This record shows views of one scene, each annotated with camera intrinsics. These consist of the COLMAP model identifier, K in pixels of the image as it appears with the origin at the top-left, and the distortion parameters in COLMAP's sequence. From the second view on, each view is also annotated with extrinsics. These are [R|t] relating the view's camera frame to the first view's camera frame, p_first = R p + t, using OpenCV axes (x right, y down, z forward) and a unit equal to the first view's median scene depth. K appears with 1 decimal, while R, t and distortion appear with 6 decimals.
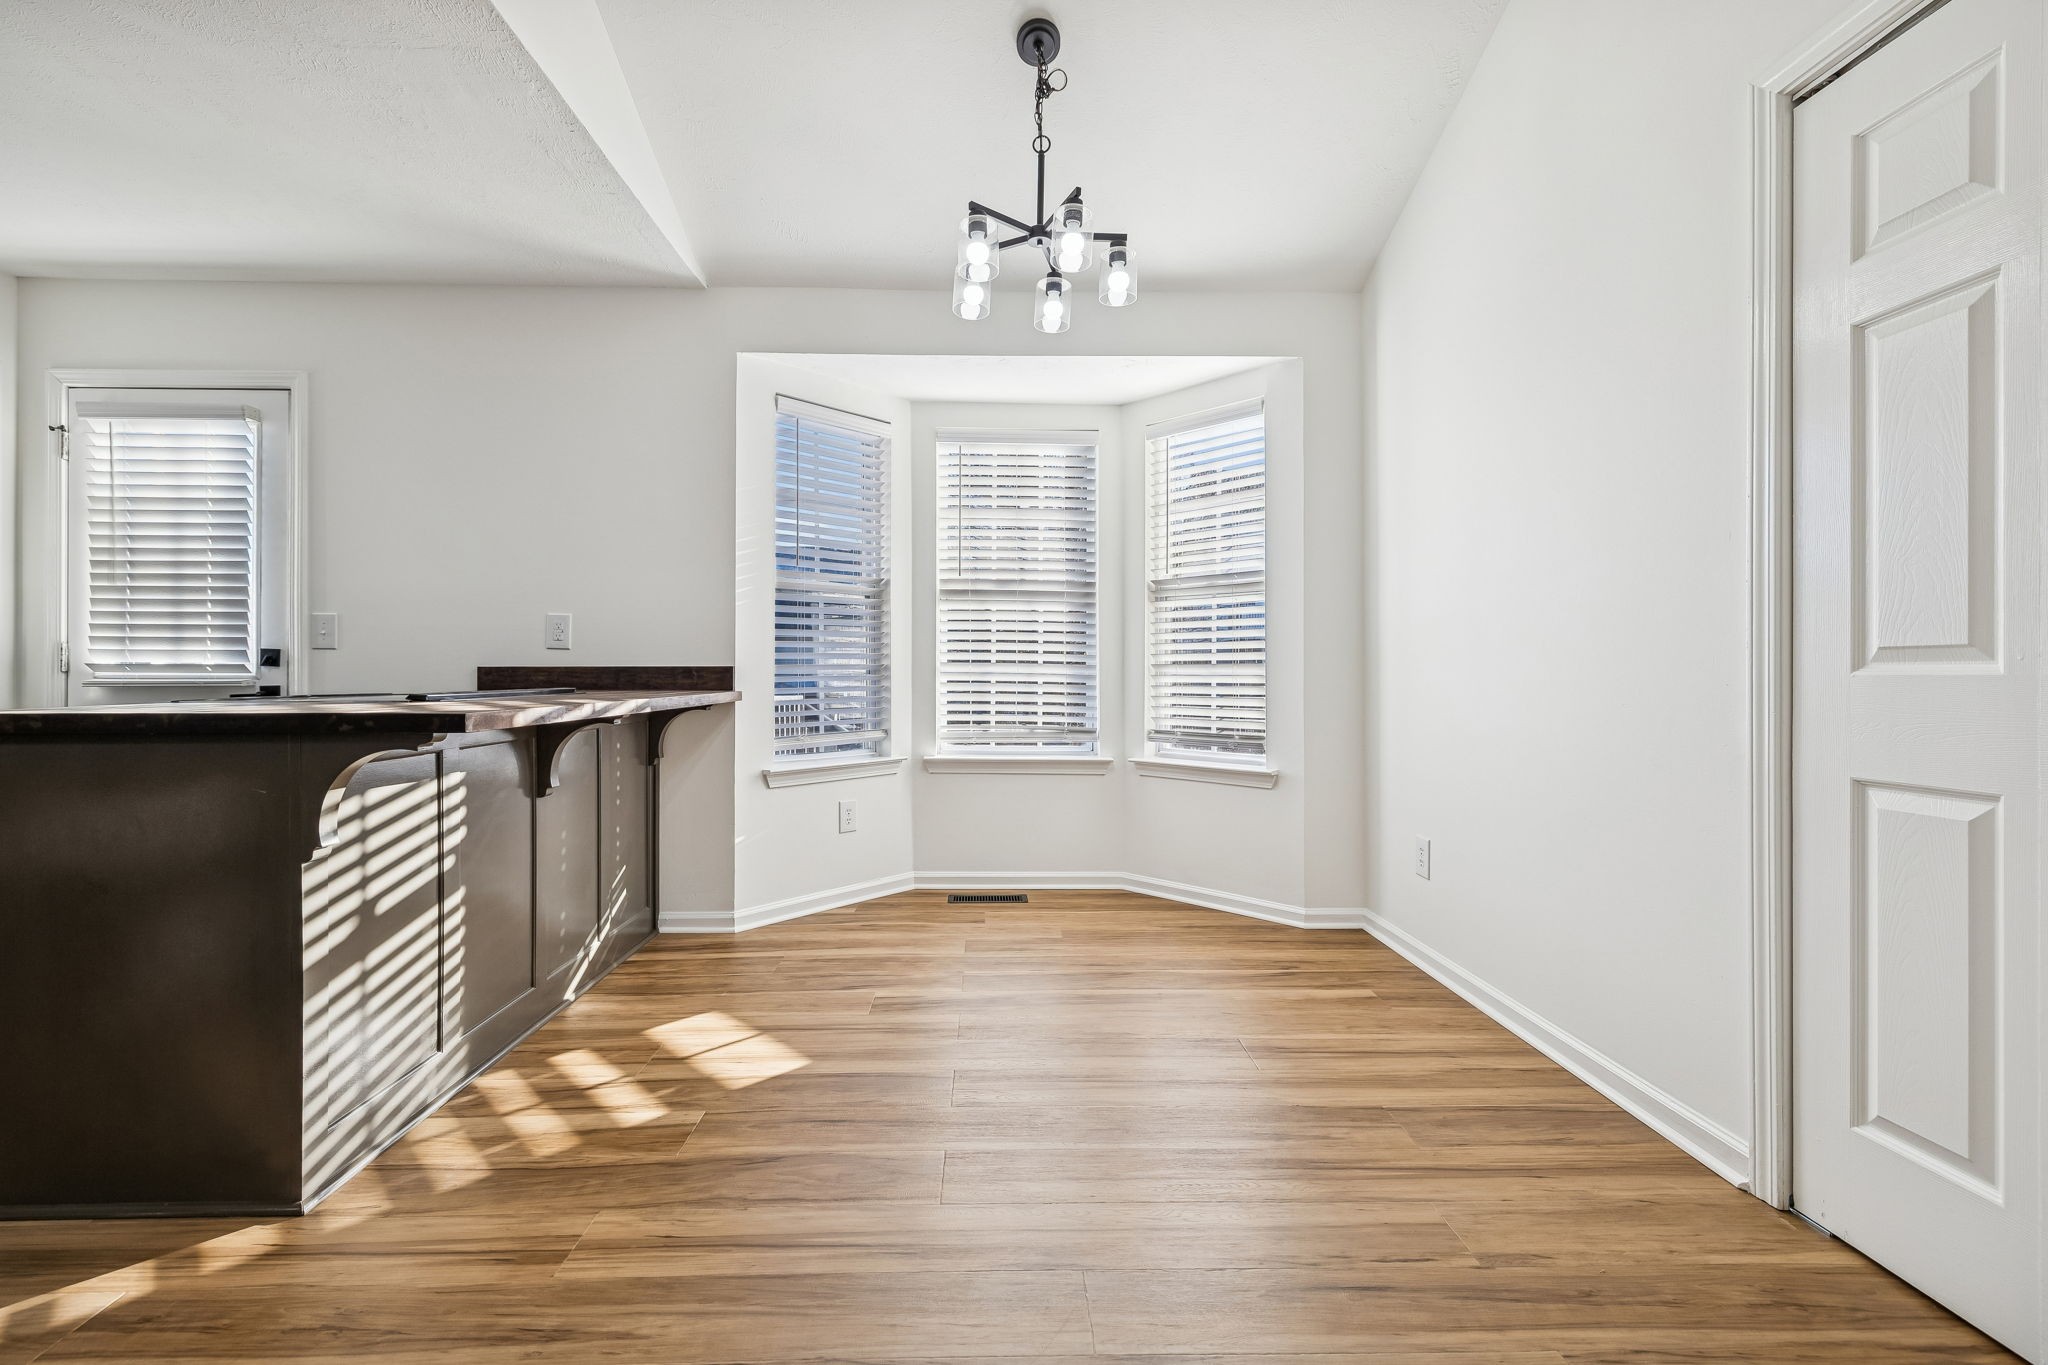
lens RADIAL K [[866.3, 0, 1017.3], [0, 866.3, 670.9], [0, 0, 1]] dist [0.001900, 0.000010]
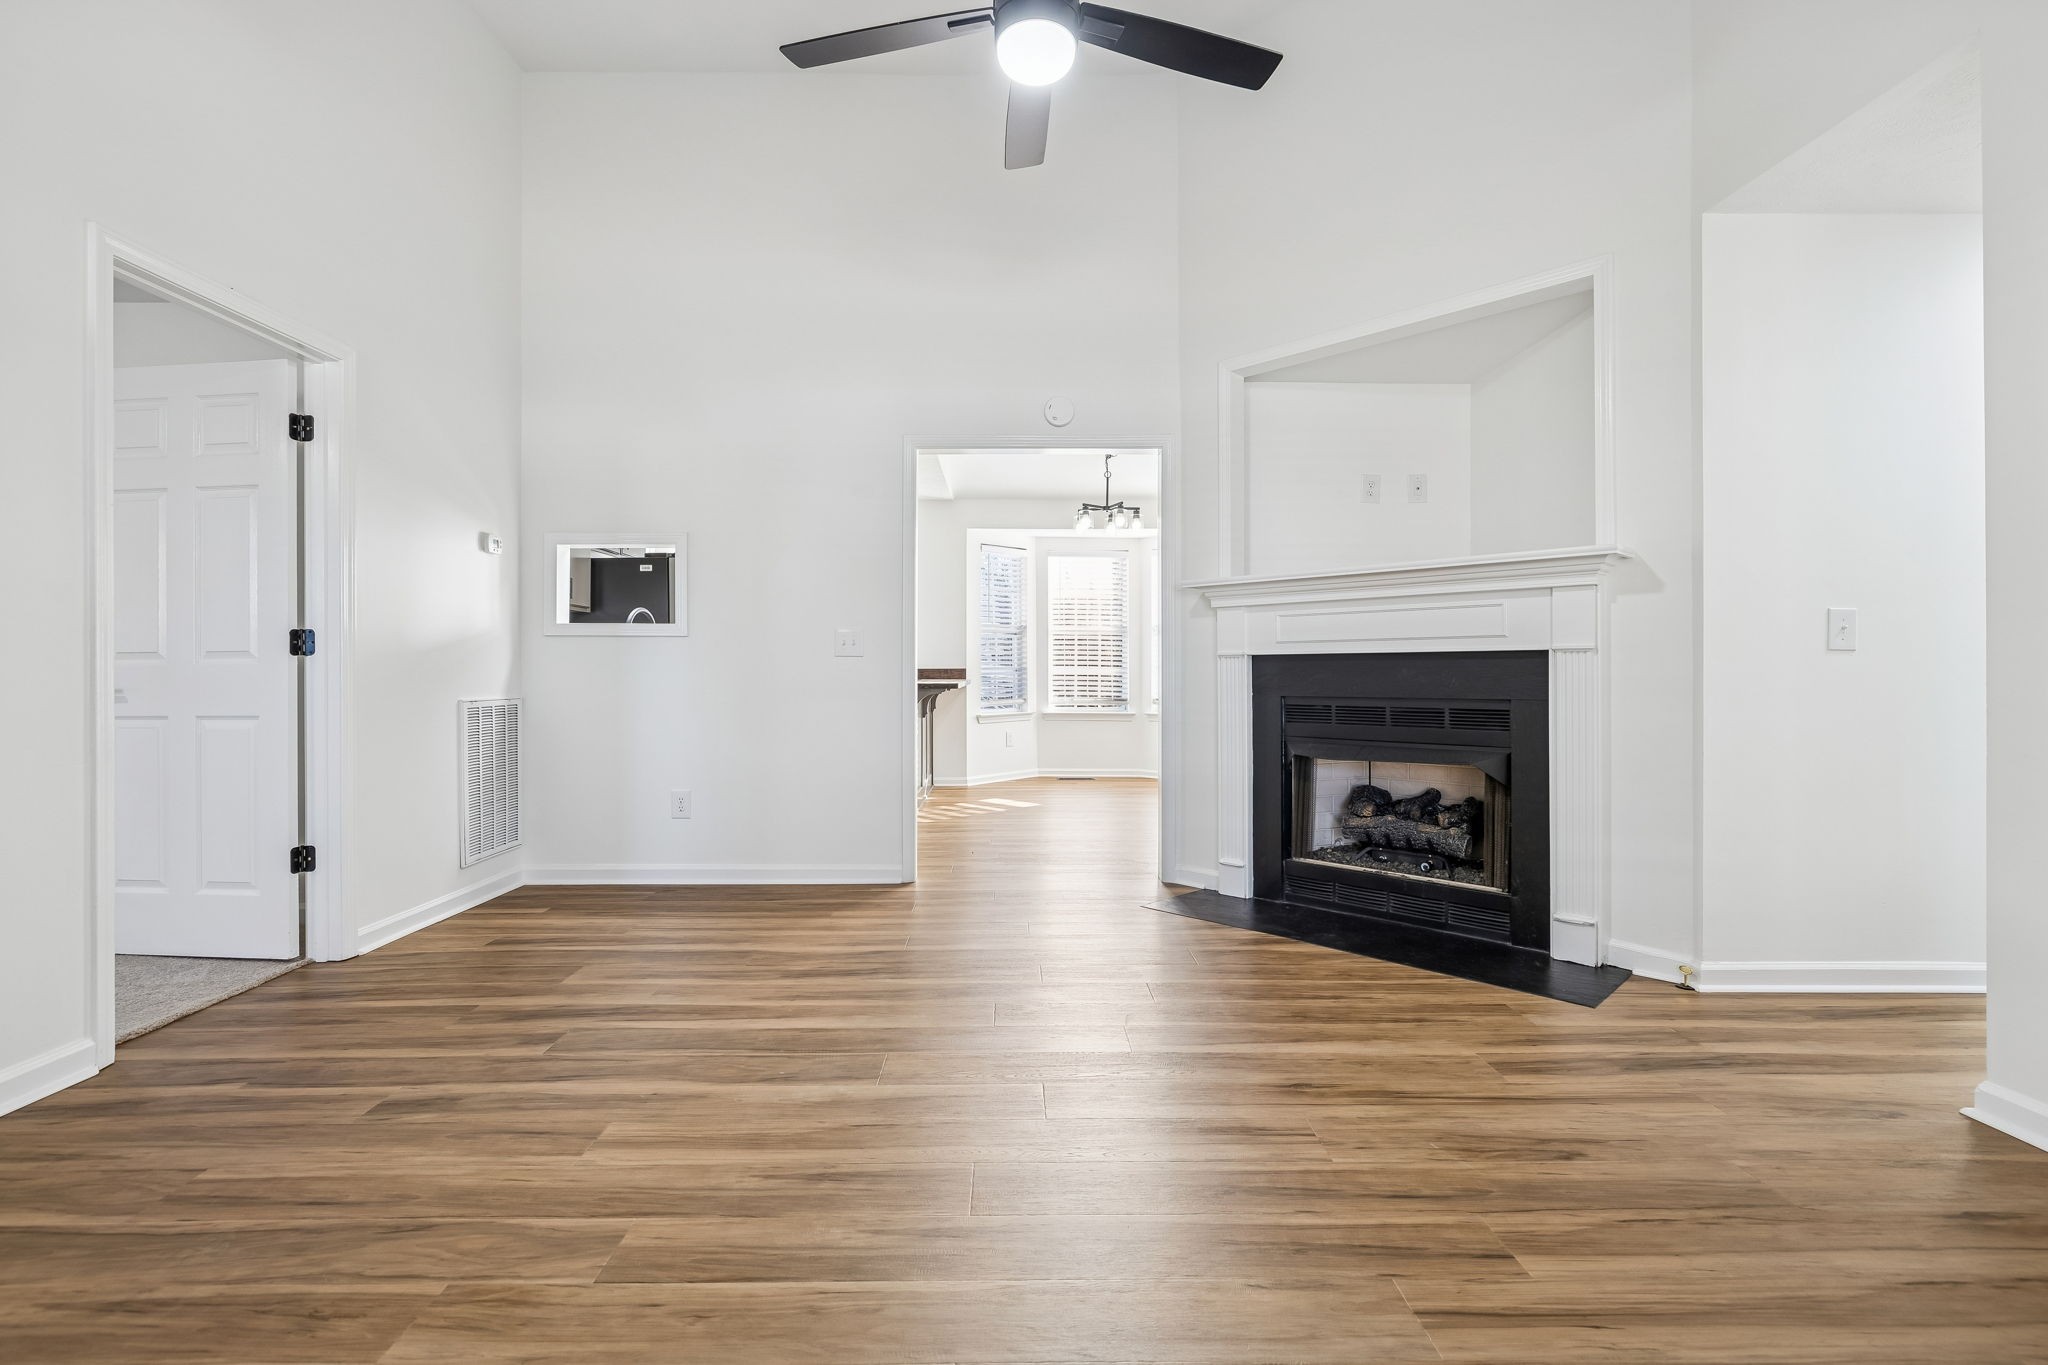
lens RADIAL K [[933.4, 0, 1016.8], [0, 933.4, 669.0], [0, 0, 1]] dist [-0.001964, 0.000468]
pose [[0.999820, -0.001730, -0.018906, -0.133924], [0.001803, 0.999991, 0.003827, -0.011225], [0.018899, -0.003861, 0.999814, -1.264029]]
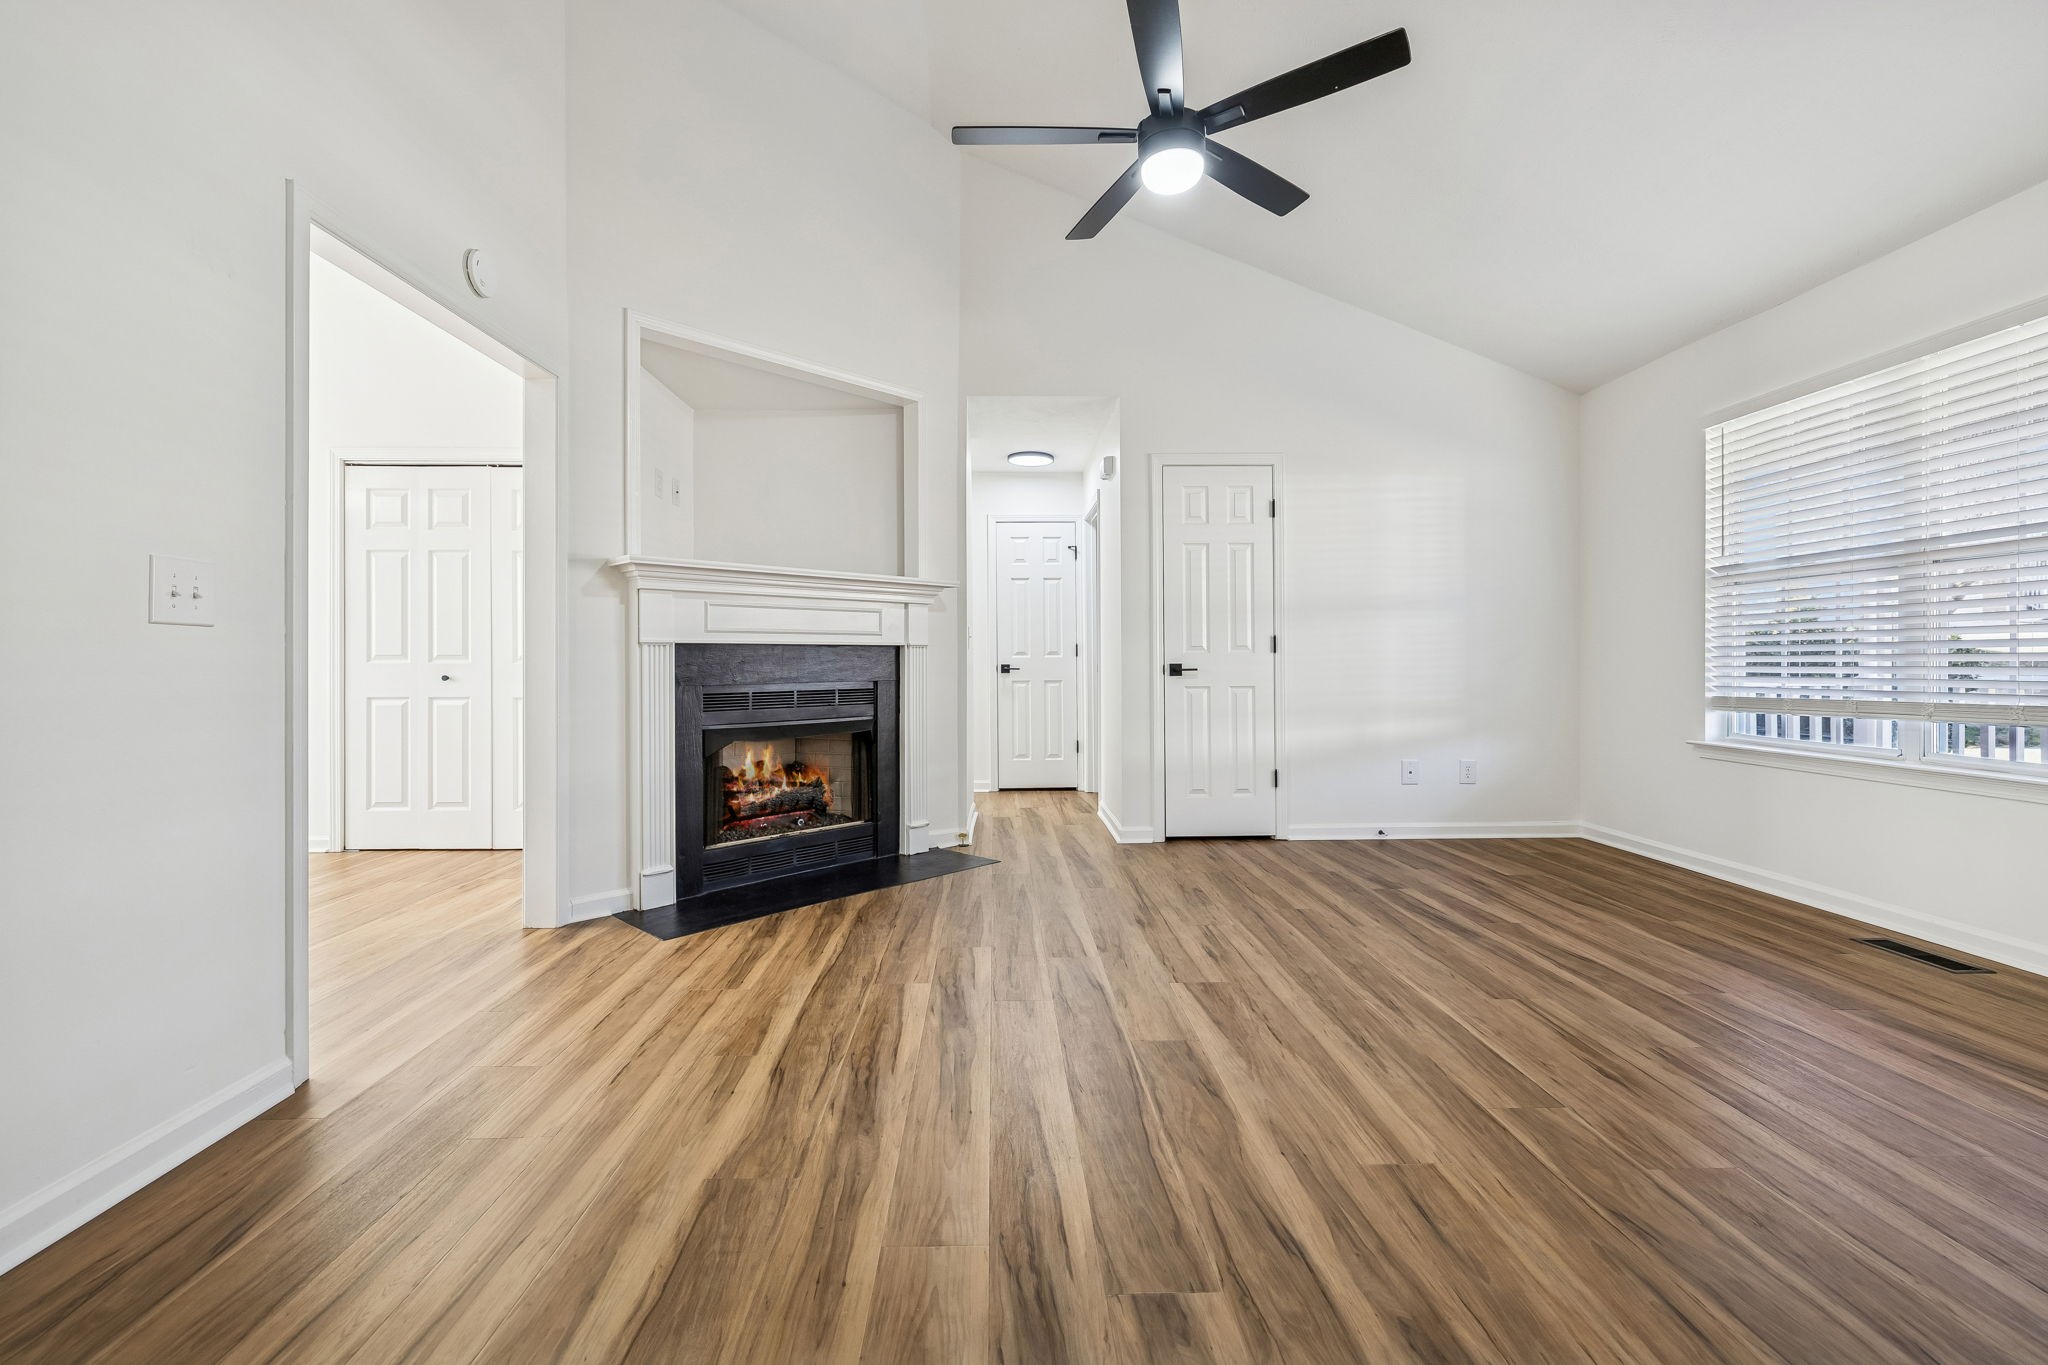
lens RADIAL K [[866.3, 0, 1017.3], [0, 866.3, 670.9], [0, 0, 1]] dist [0.001900, 0.000010]
pose [[-0.001062, -0.011258, 0.999936, -0.850748], [-0.002773, 0.999933, 0.011255, -0.004256], [-0.999996, -0.002761, -0.001093, -0.520752]]
